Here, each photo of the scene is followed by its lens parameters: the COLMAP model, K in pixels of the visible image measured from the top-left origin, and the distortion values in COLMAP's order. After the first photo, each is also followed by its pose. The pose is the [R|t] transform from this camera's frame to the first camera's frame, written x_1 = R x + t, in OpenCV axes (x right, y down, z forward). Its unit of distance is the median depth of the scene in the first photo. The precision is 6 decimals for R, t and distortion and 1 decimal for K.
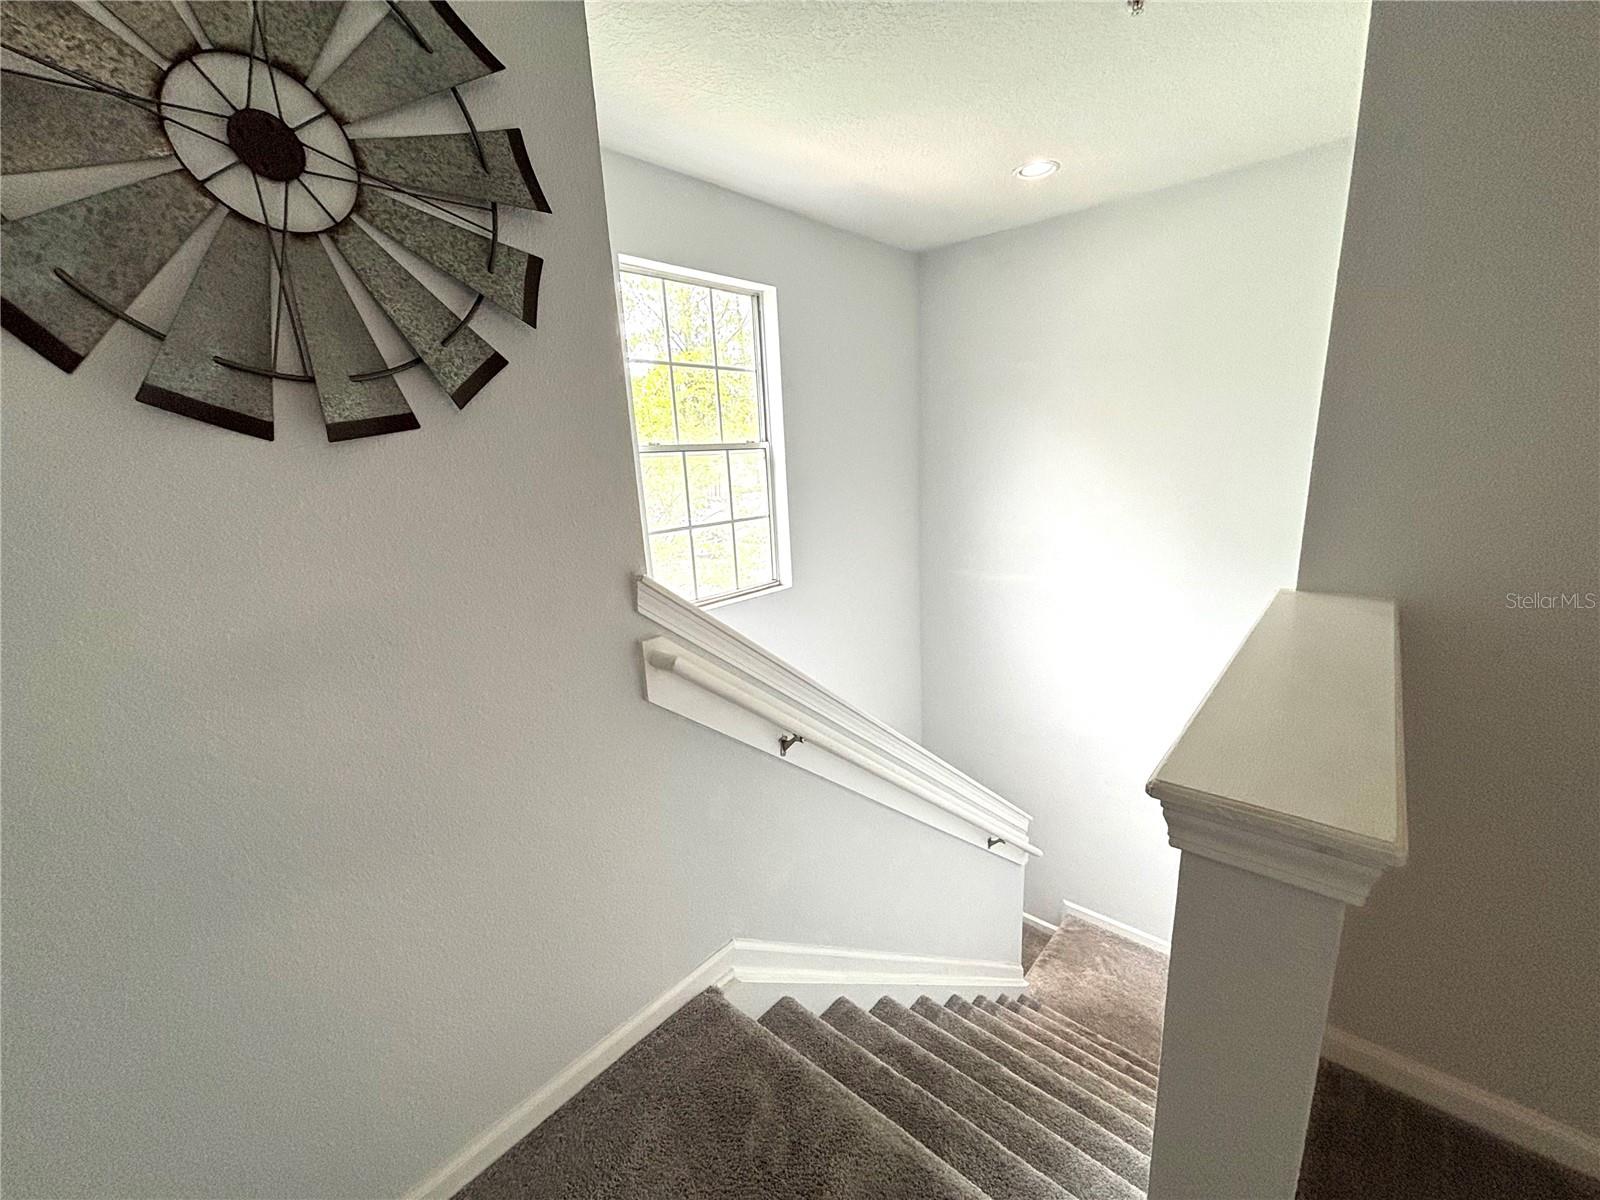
lens RADIAL K [[650.2, 0, 800.0], [0, 650.2, 609.2], [0, 0, 1]] dist [0.003547, 0.000523]
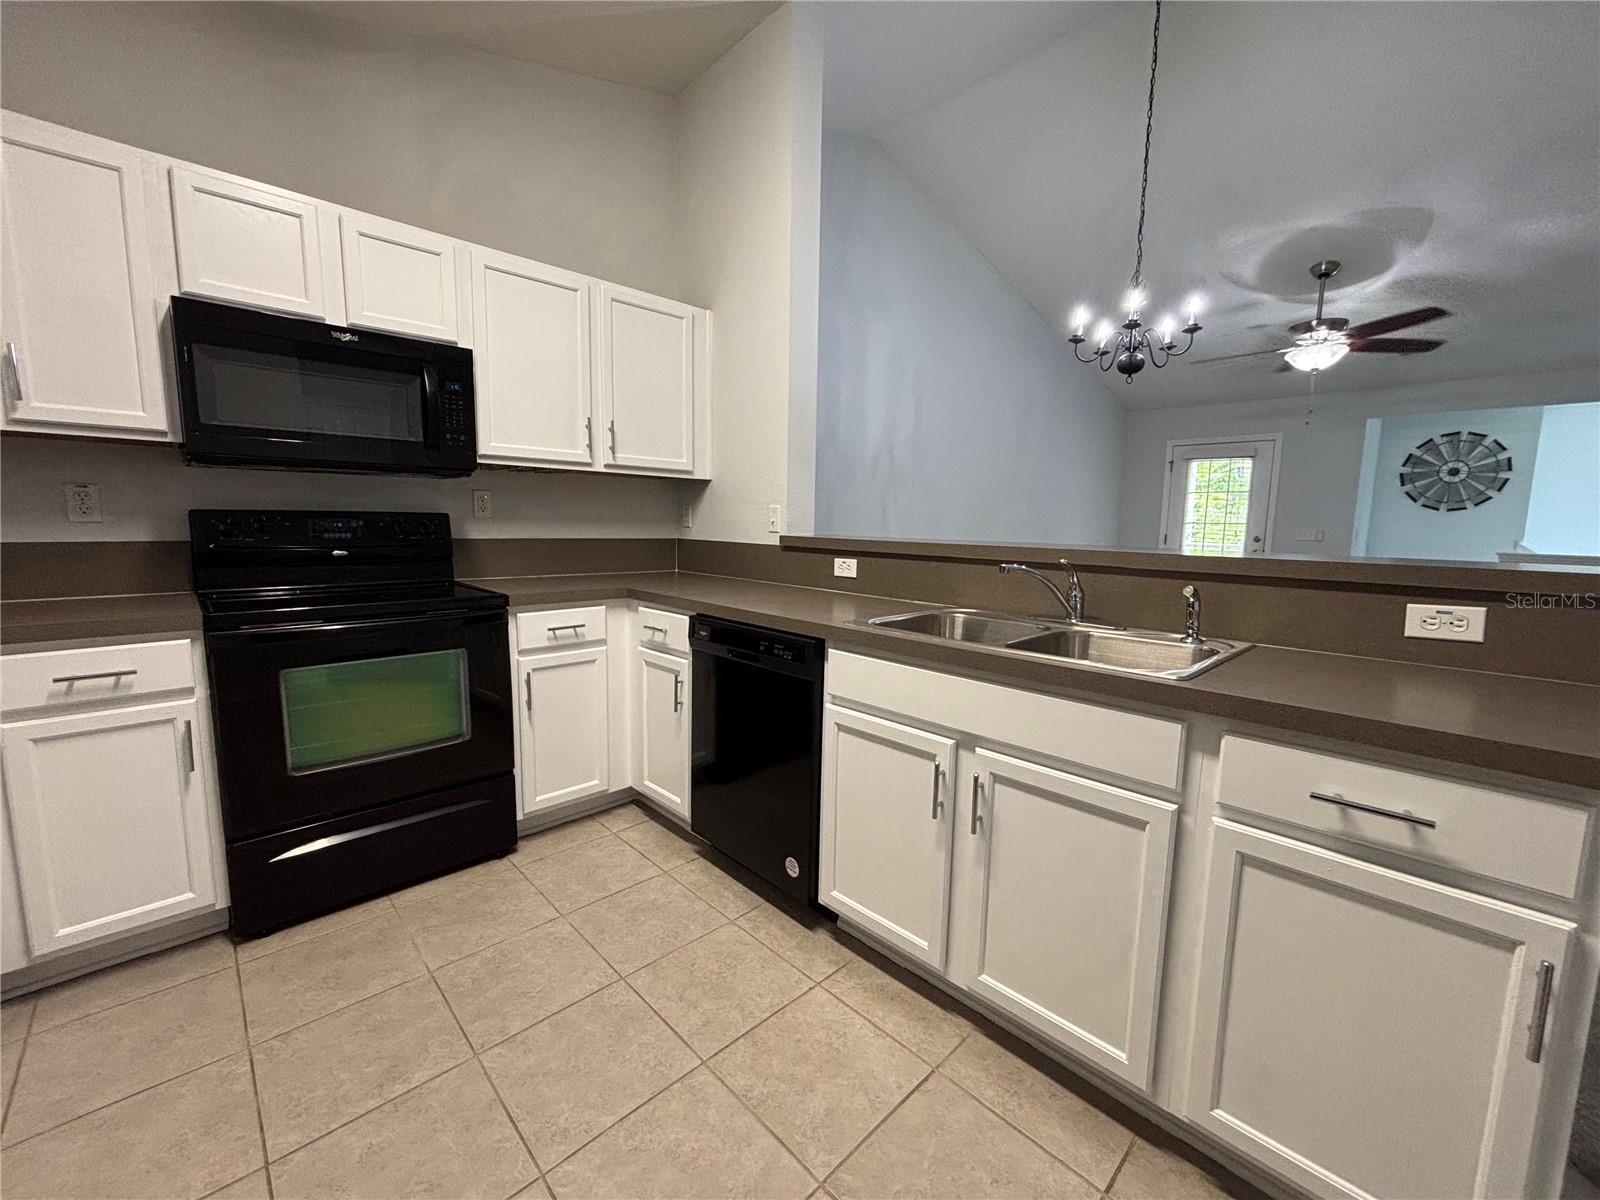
lens RADIAL K [[650.2, 0, 801.2], [0, 650.2, 597.1], [0, 0, 1]] dist [0.003547, 0.000523]
pose [[-0.082045, 0.168687, -0.982249, 6.517115], [-0.253325, 0.949672, 0.184252, 1.019457], [0.963896, 0.263945, -0.035183, -4.901440]]
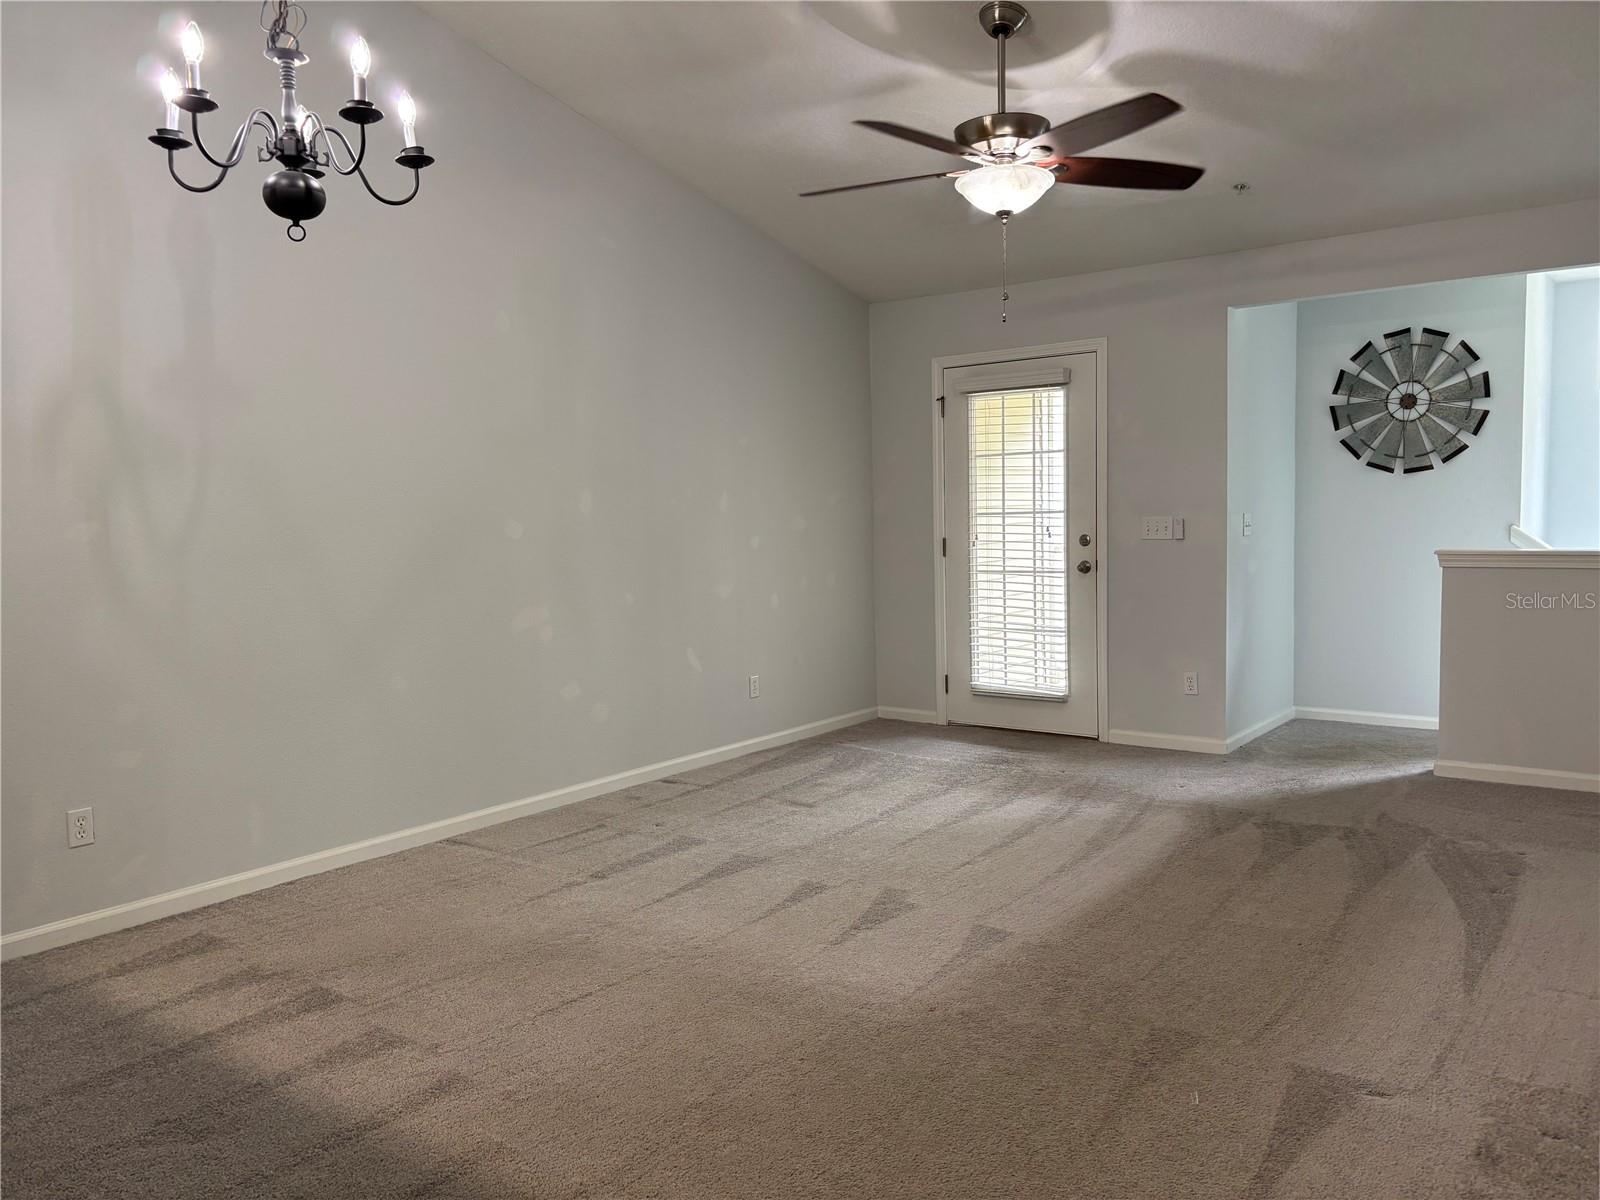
lens RADIAL K [[1212.4, 0, 802.9], [0, 1212.4, 609.5], [0, 0, 1]] dist [0.040127, -0.037001]
pose [[0.076867, 0.132955, -0.988137, 5.835095], [-0.218899, 0.969139, 0.113370, 0.441481], [0.972715, 0.207588, 0.103599, -2.812992]]
